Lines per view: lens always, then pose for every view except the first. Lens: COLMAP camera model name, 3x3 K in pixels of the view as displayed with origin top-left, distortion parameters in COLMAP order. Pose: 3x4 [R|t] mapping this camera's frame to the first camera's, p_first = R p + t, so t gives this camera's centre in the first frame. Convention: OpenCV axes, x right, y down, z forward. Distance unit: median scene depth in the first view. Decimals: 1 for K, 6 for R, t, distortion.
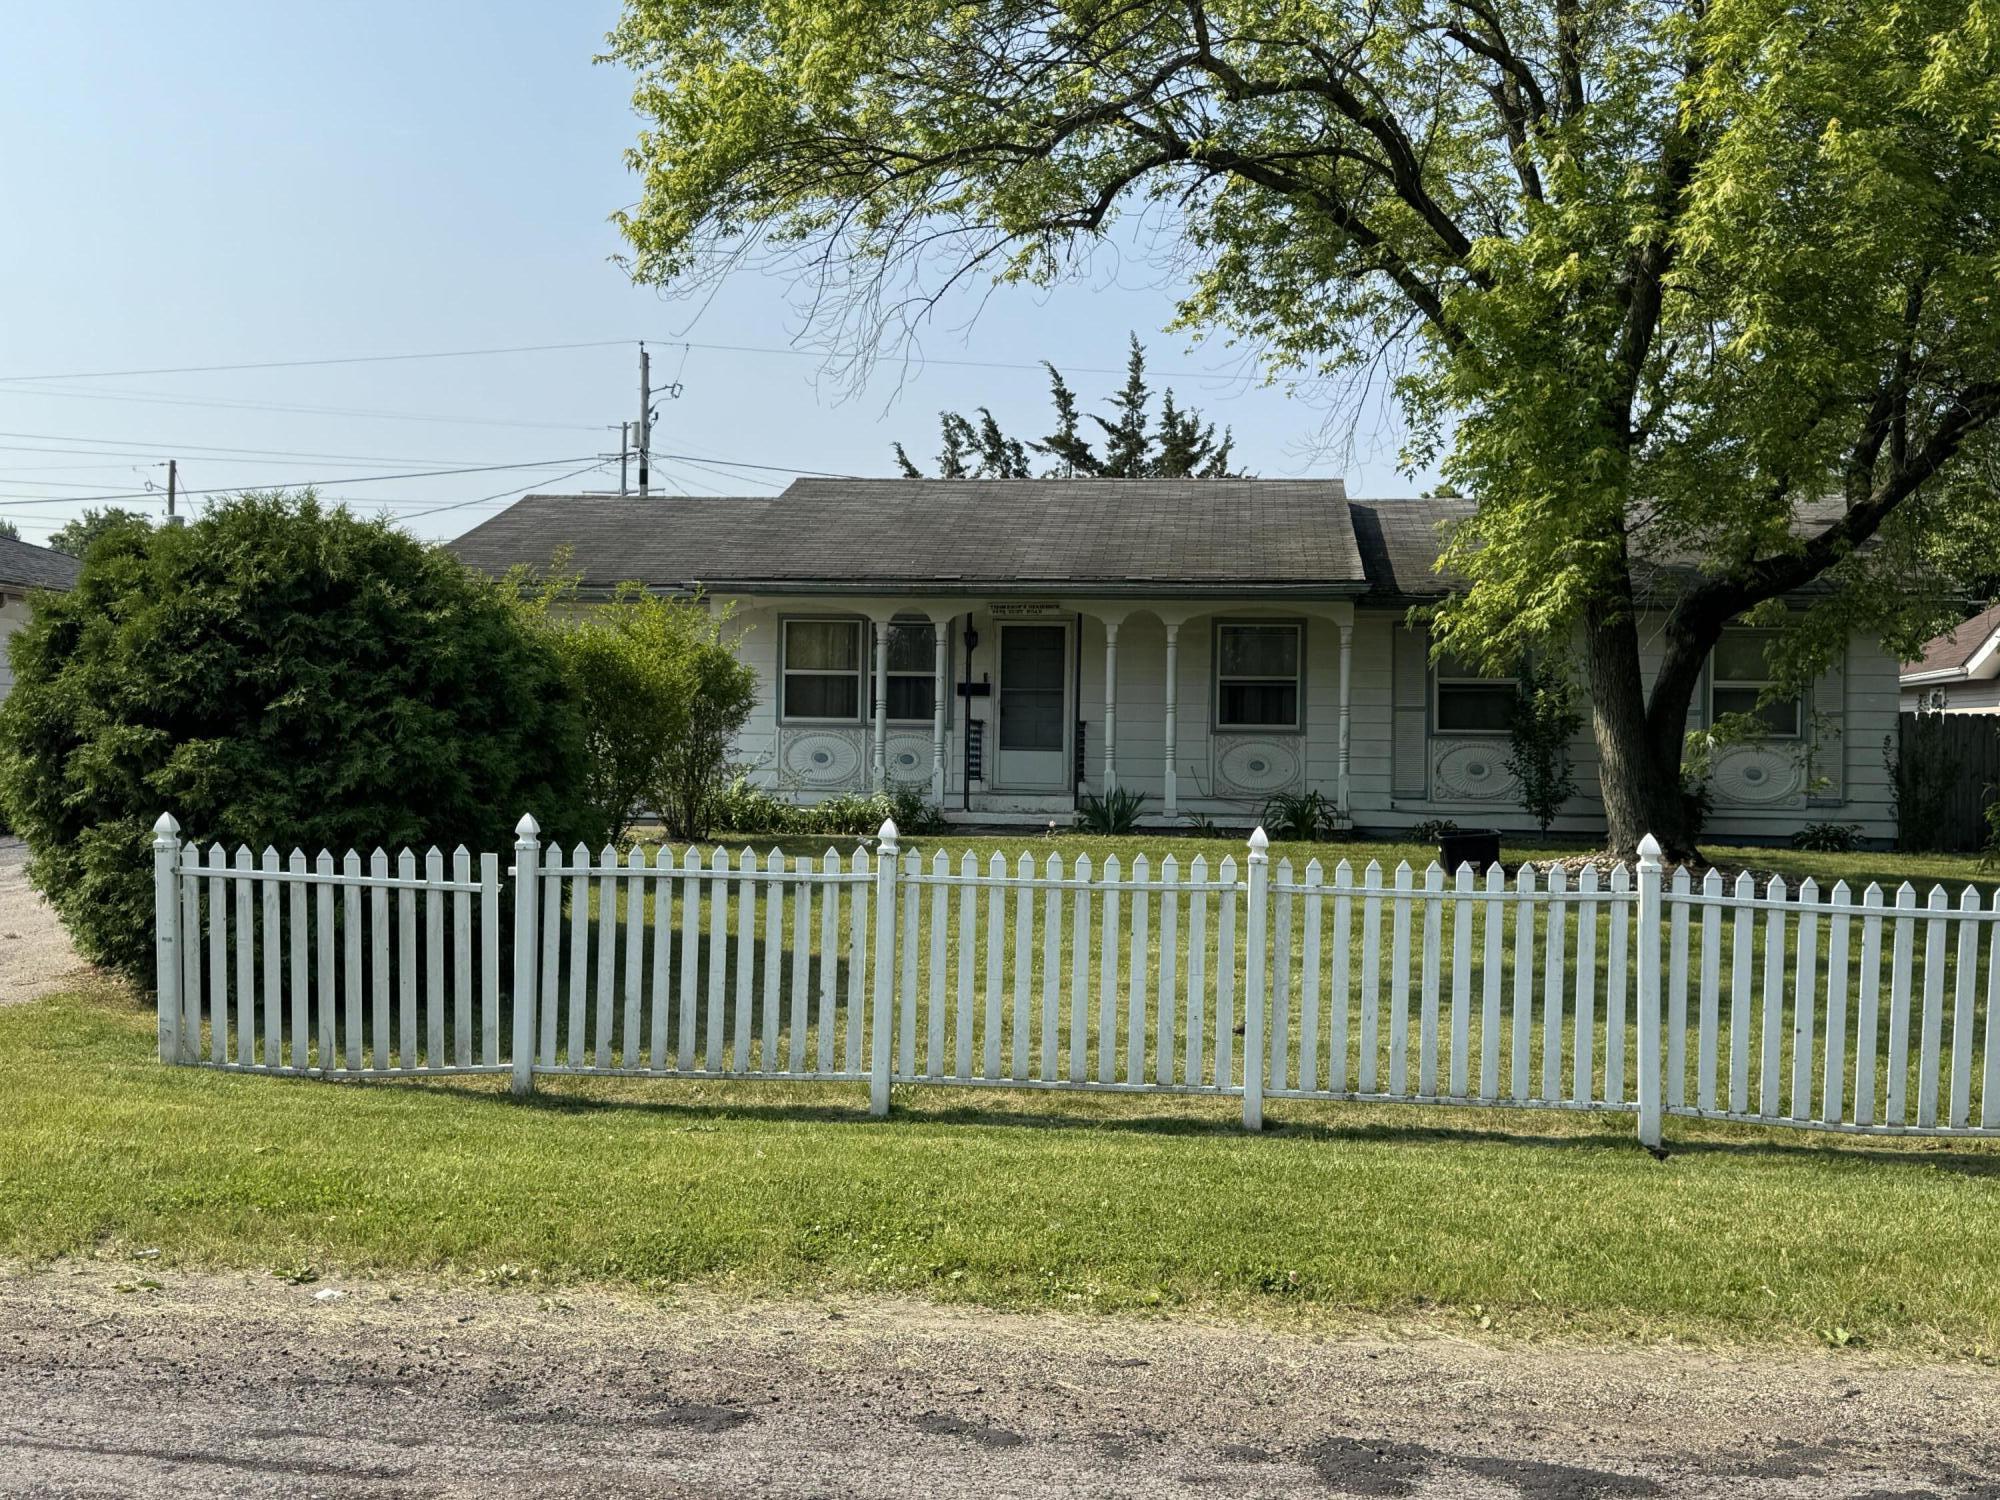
lens RADIAL K [[2120.5, 0, 1000.0], [0, 2120.5, 750.0], [0, 0, 1]] dist [0.182132, -0.450468]
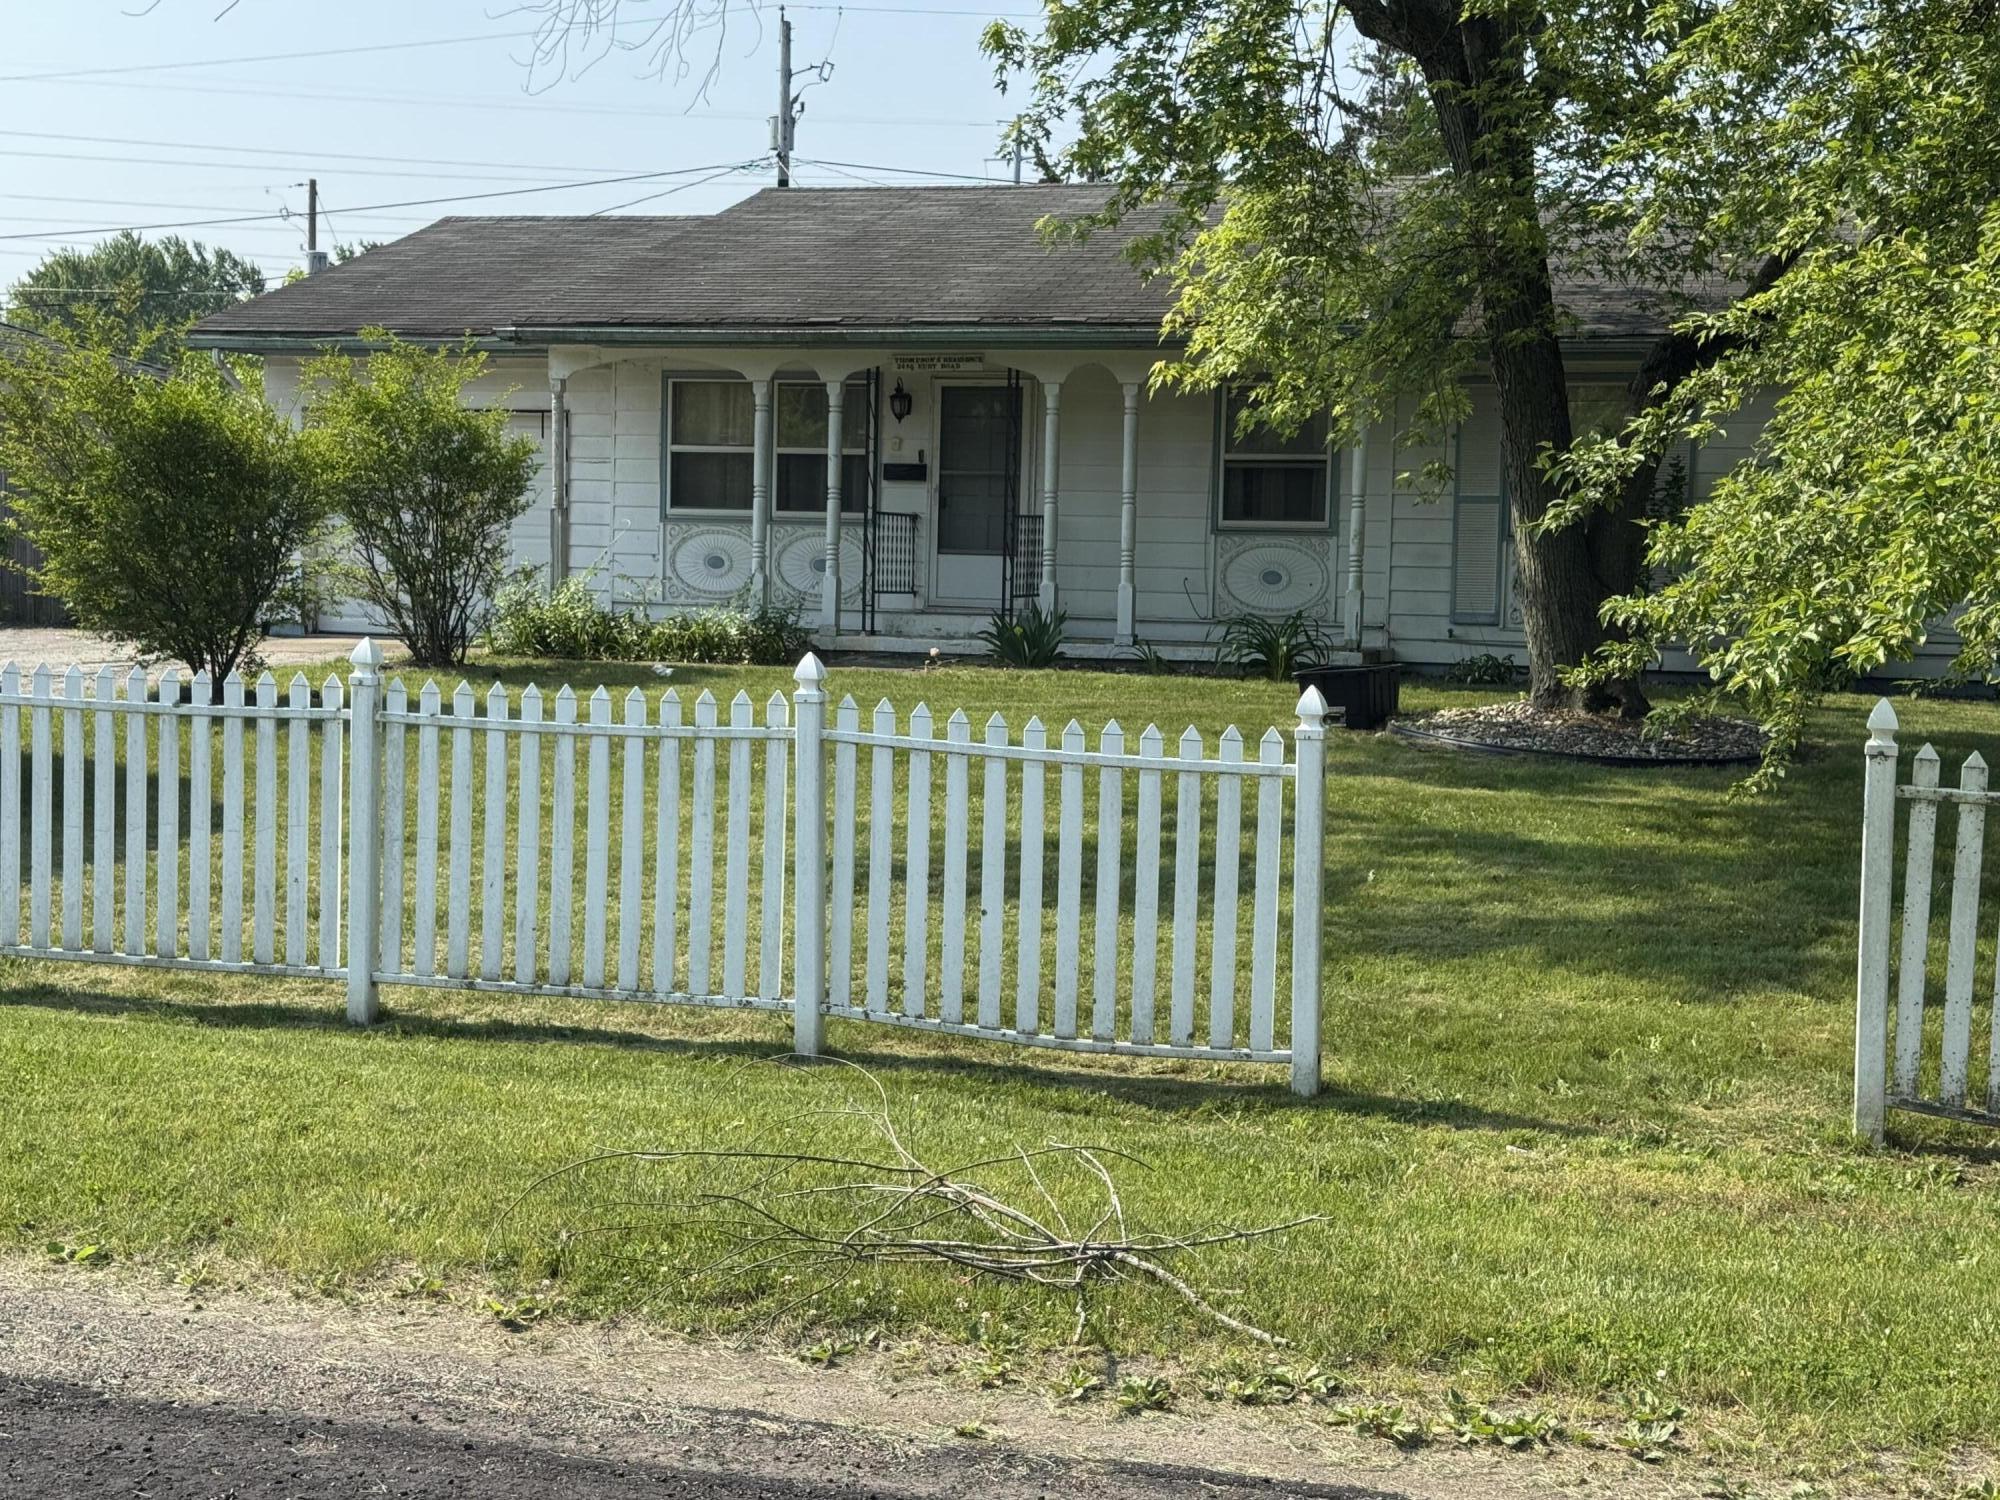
lens RADIAL K [[2904.9, 0, 1000.0], [0, 2904.9, 750.0], [0, 0, 1]] dist [0.144255, -0.000872]
pose [[0.979563, 0.020165, -0.200126, 0.238256], [-0.007348, 0.997885, 0.064584, 0.002760], [0.201005, -0.061793, 0.977639, 0.000530]]
